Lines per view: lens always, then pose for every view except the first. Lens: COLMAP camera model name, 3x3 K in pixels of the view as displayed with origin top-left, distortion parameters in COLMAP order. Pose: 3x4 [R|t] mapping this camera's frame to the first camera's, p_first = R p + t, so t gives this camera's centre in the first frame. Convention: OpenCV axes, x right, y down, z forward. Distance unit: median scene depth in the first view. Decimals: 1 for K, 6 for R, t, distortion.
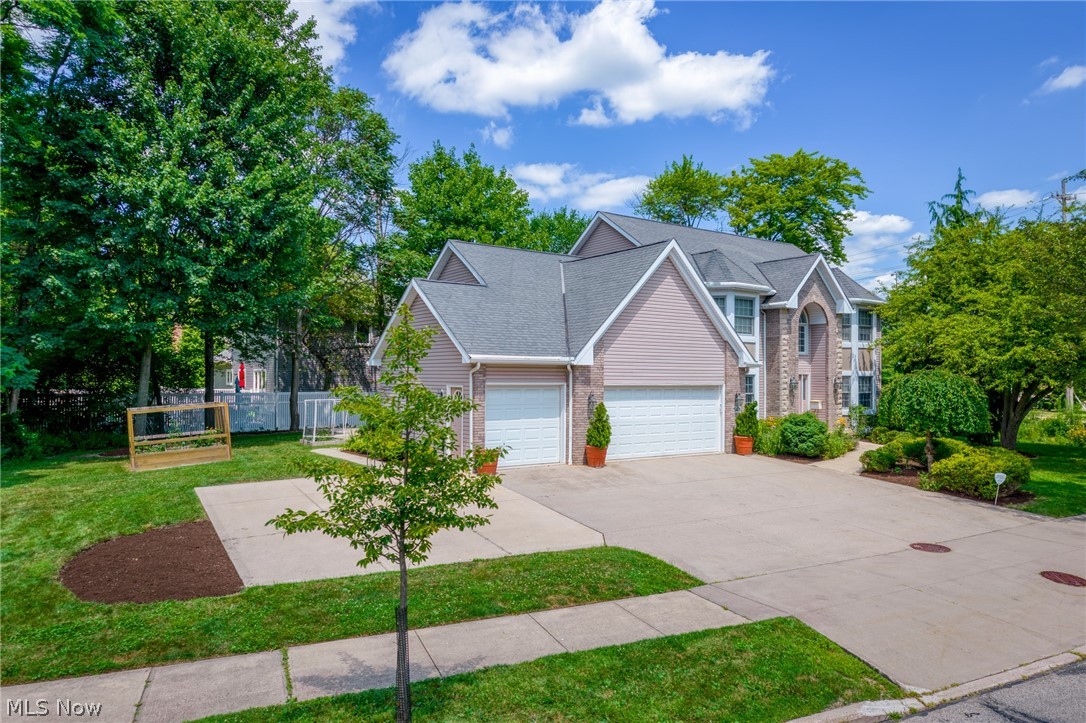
lens RADIAL K [[695.4, 0, 550.9], [0, 695.4, 362.3], [0, 0, 1]] dist [0.008527, -0.004322]
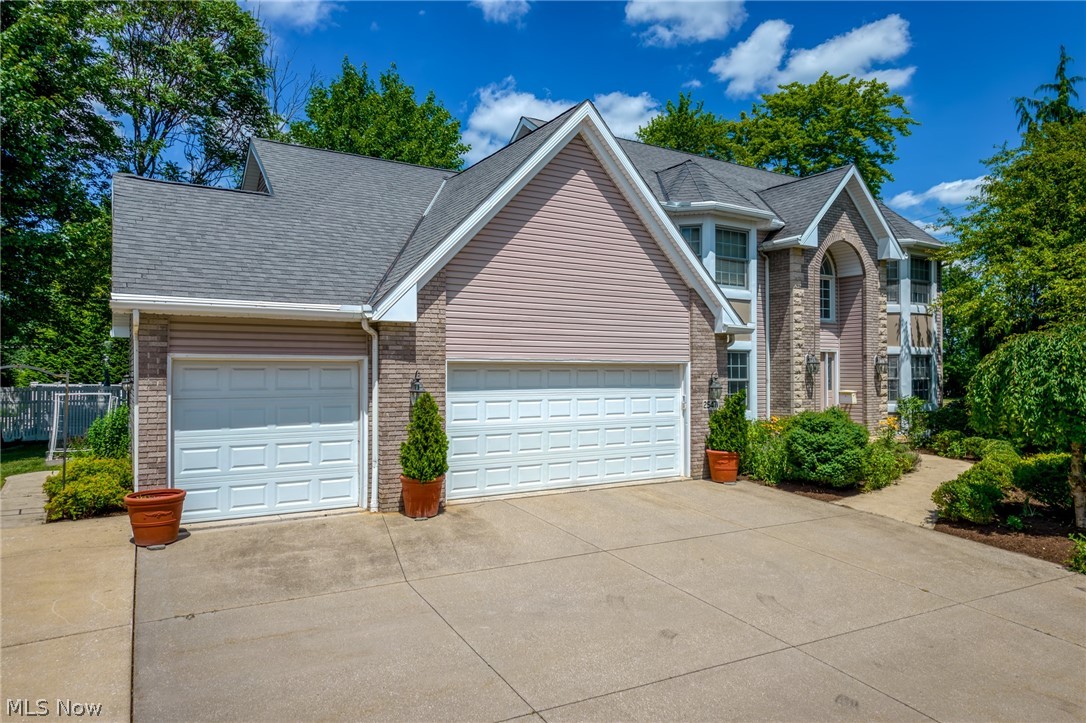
lens RADIAL K [[682.8, 0, 549.4], [0, 682.8, 362.3], [0, 0, 1]] dist [0.004316, 0.003726]
pose [[0.998872, -0.008764, -0.046678, 0.139575], [0.008948, 0.999953, 0.003716, 0.025180], [0.046644, -0.004129, 0.998903, 0.368068]]
